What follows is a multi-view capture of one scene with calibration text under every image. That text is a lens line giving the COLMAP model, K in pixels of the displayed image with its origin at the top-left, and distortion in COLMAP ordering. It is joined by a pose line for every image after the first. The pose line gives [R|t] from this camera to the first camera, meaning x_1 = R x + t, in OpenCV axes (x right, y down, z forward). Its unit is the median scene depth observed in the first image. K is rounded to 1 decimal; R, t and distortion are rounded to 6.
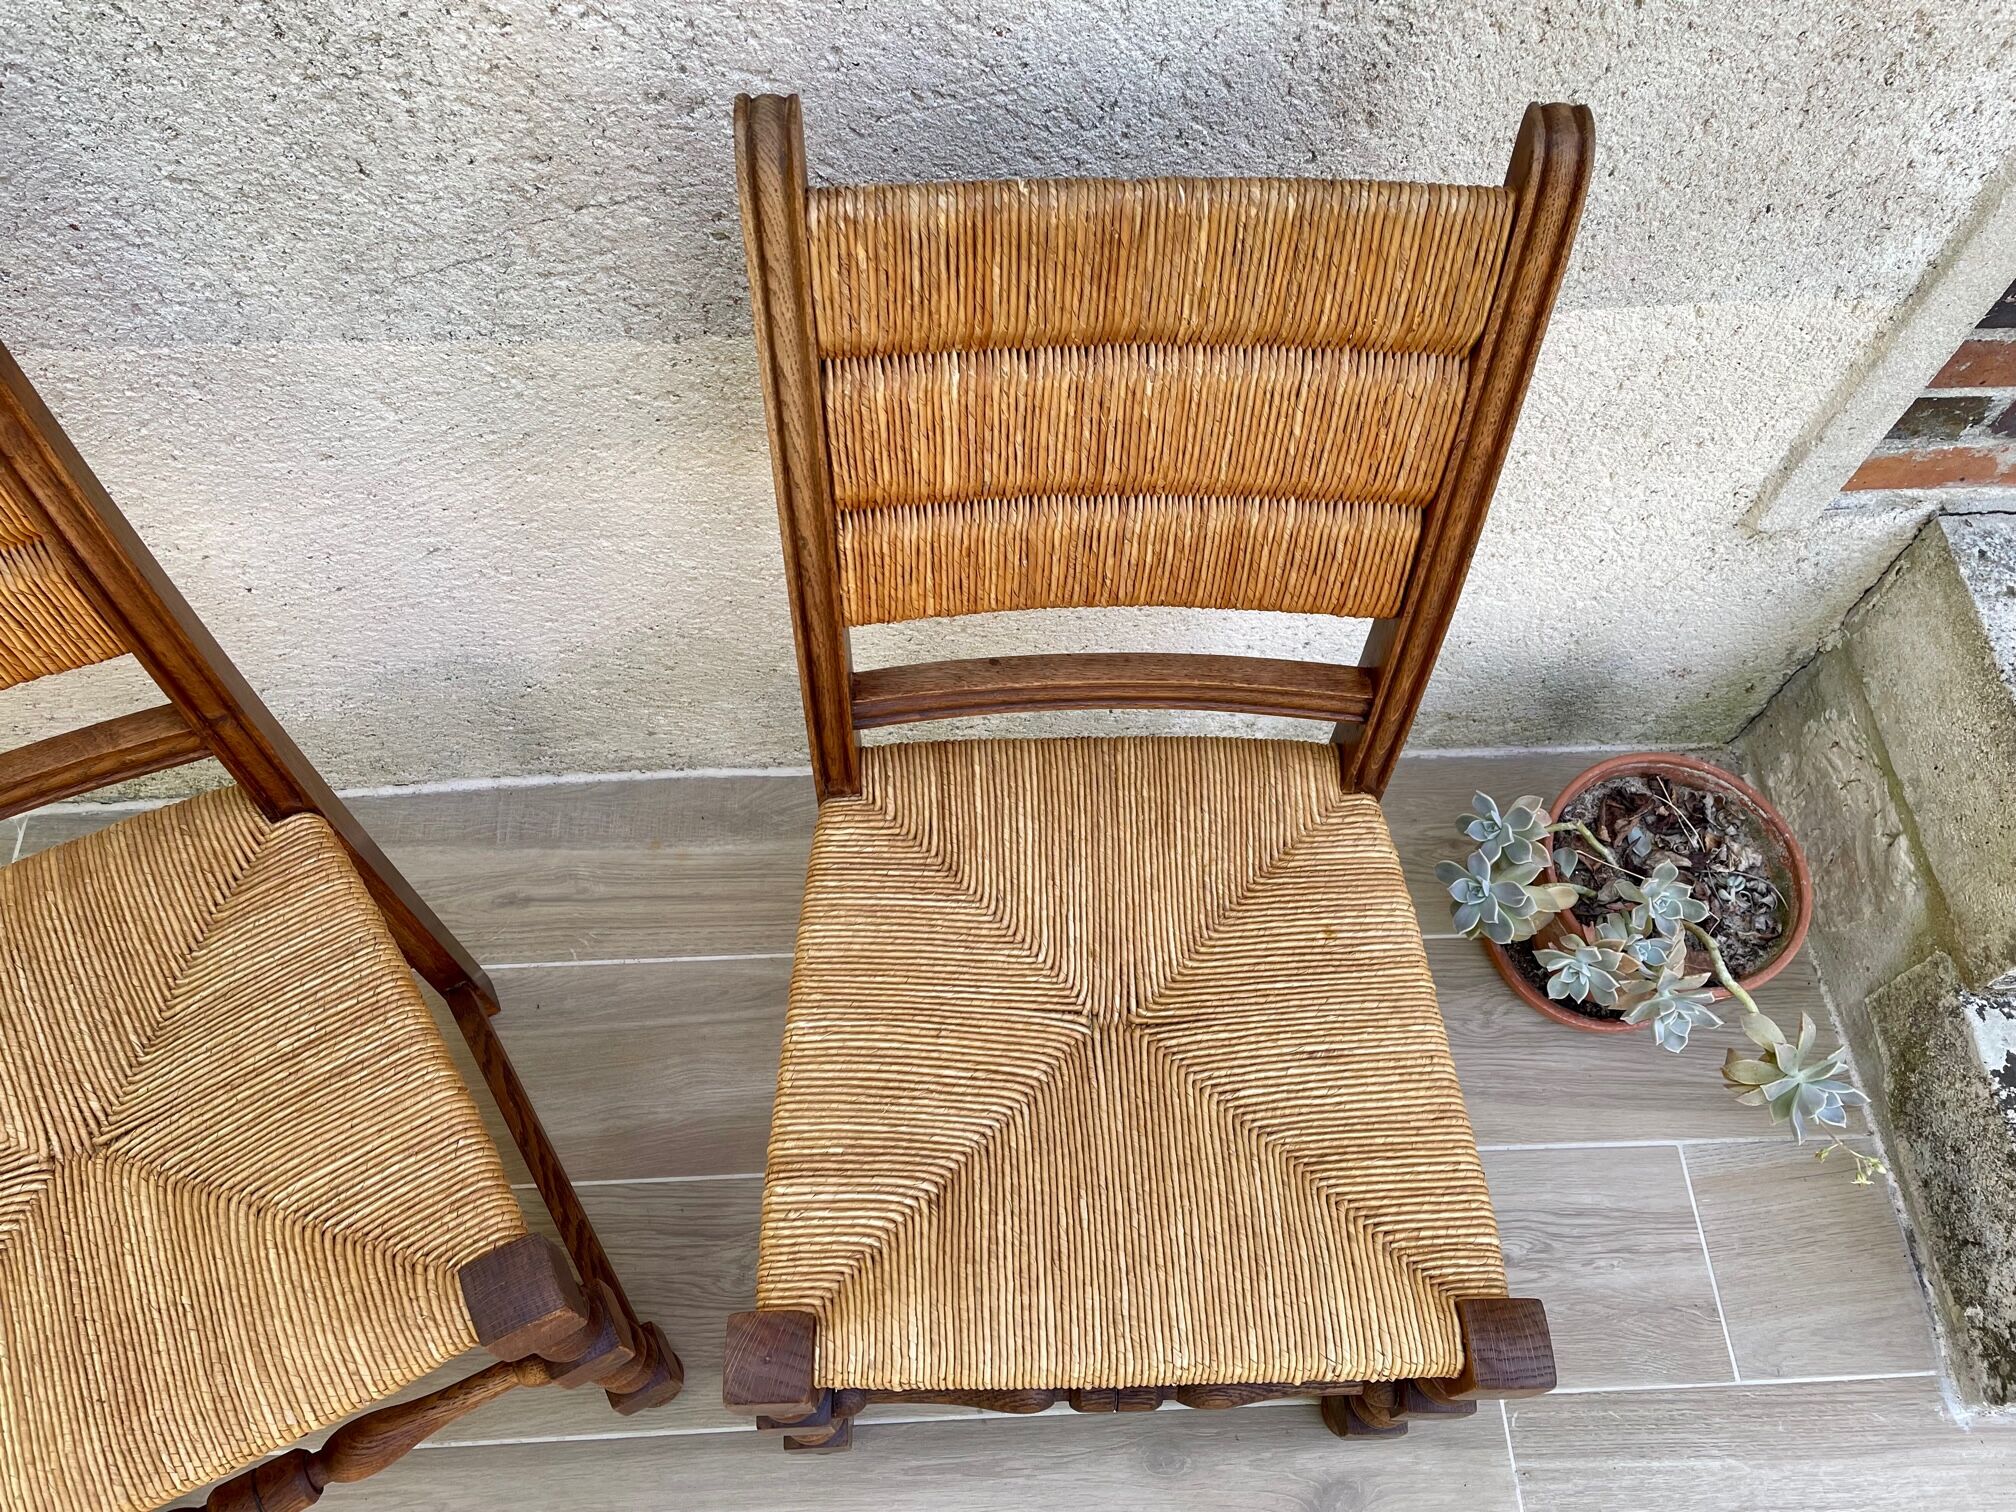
lens RADIAL K [[1521.9, 0, 1025.8], [0, 1521.9, 736.2], [0, 0, 1]] dist [0.089433, -0.118769]
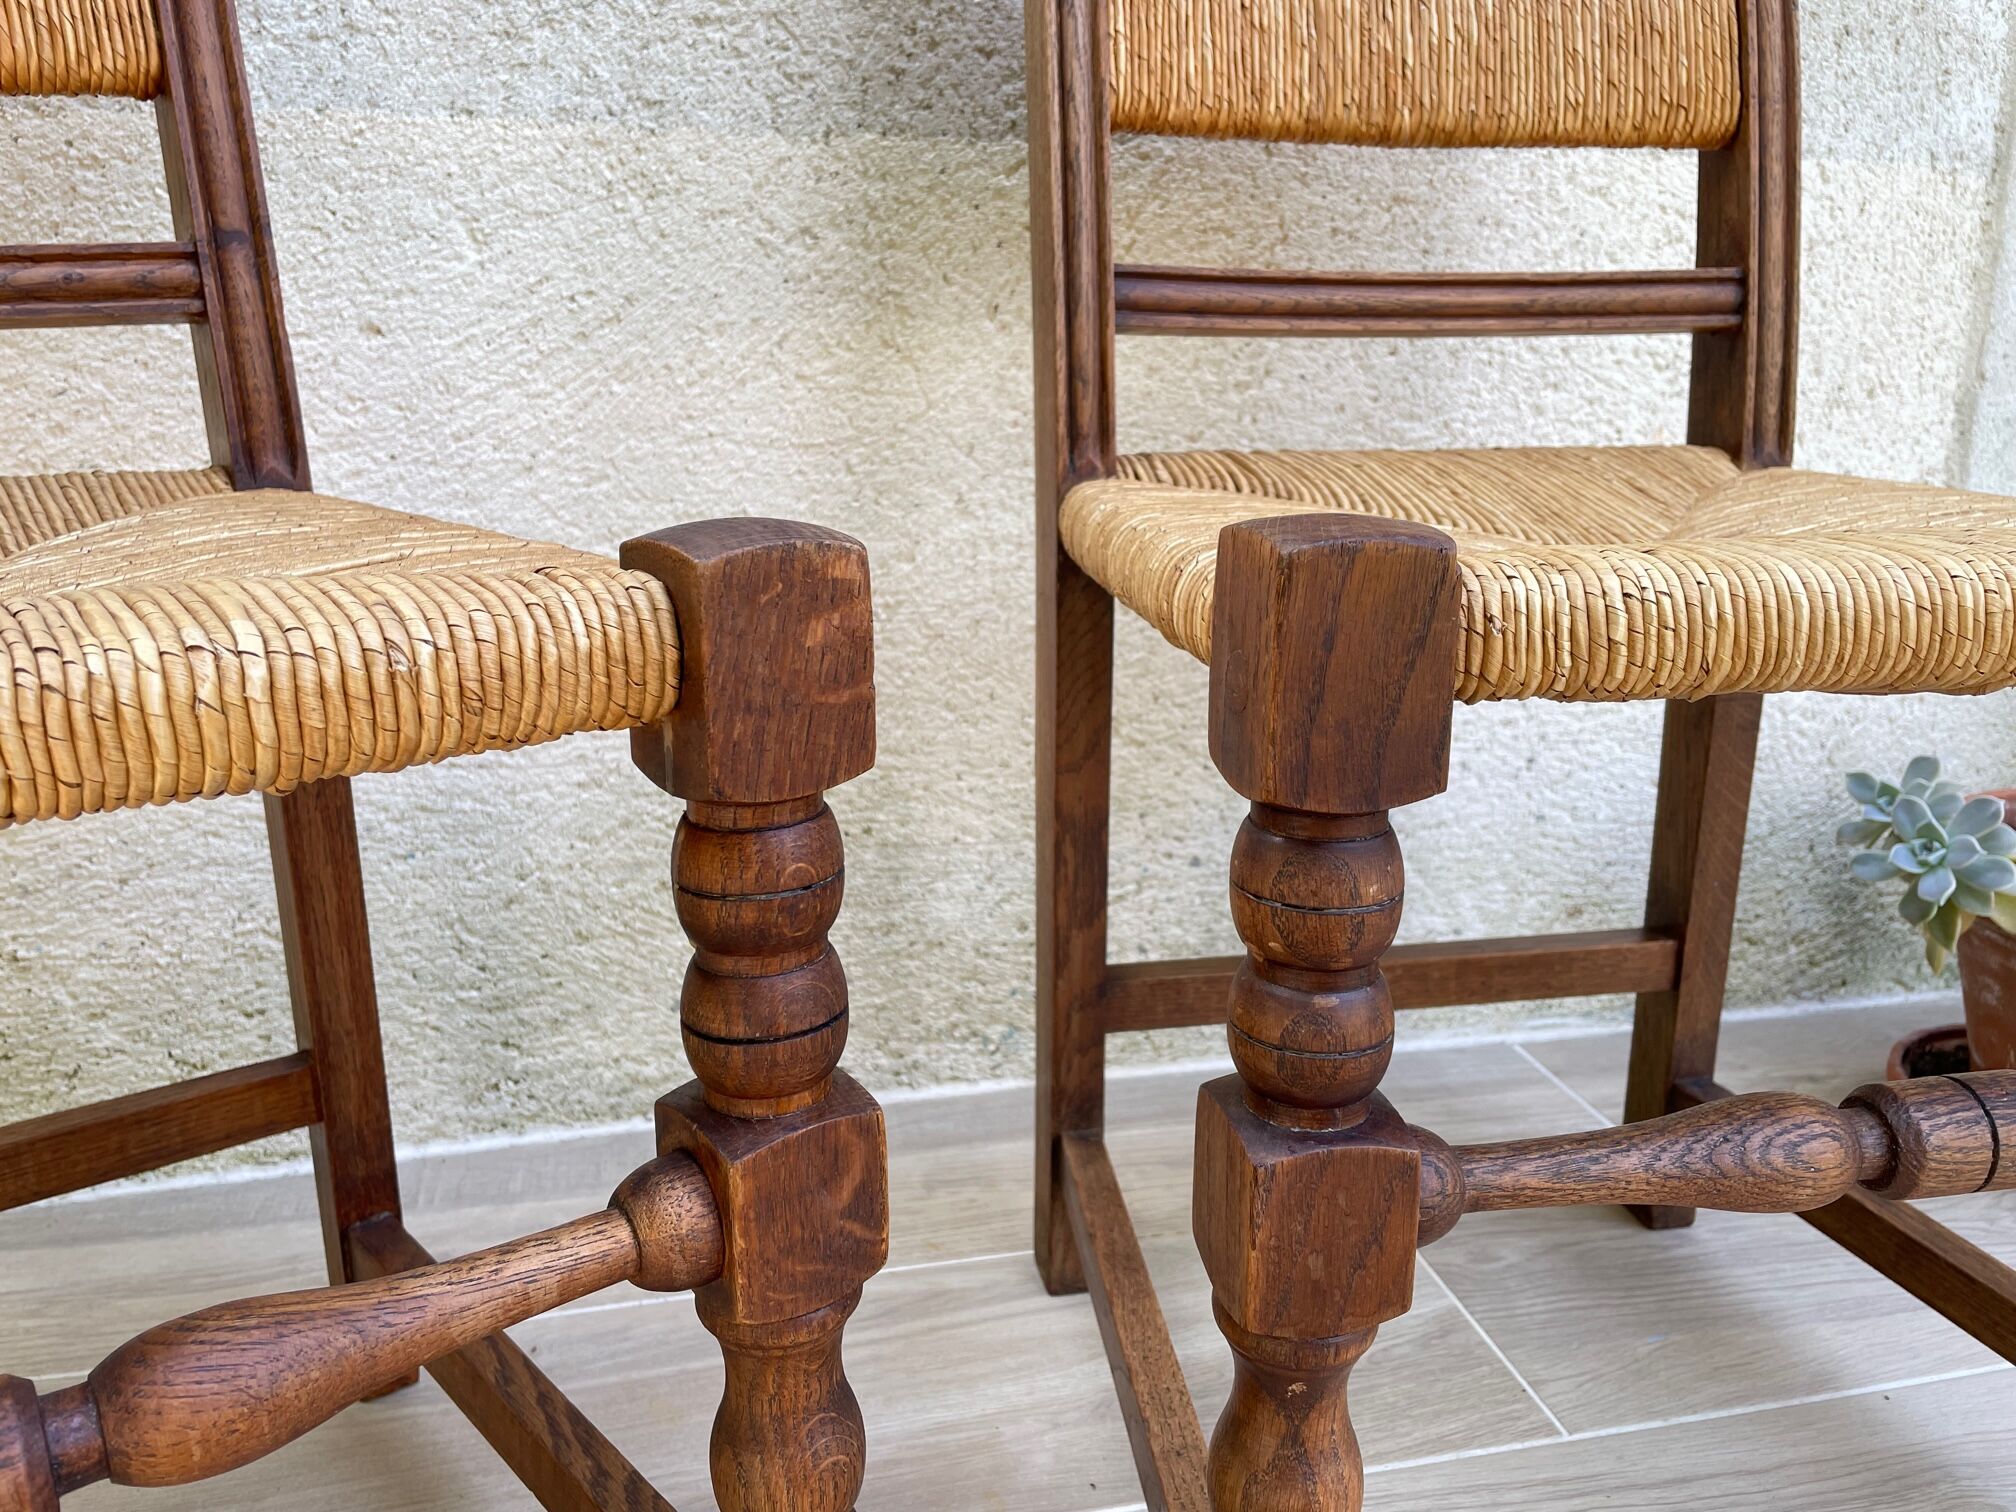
lens RADIAL K [[1533.9, 0, 1010.1], [0, 1533.9, 732.8], [0, 0, 1]] dist [0.077788, -0.104790]
pose [[0.984569, -0.075836, 0.157710, -0.316786], [0.167263, 0.672757, -0.720709, 0.704779], [-0.051445, 0.735967, 0.675060, 0.696121]]
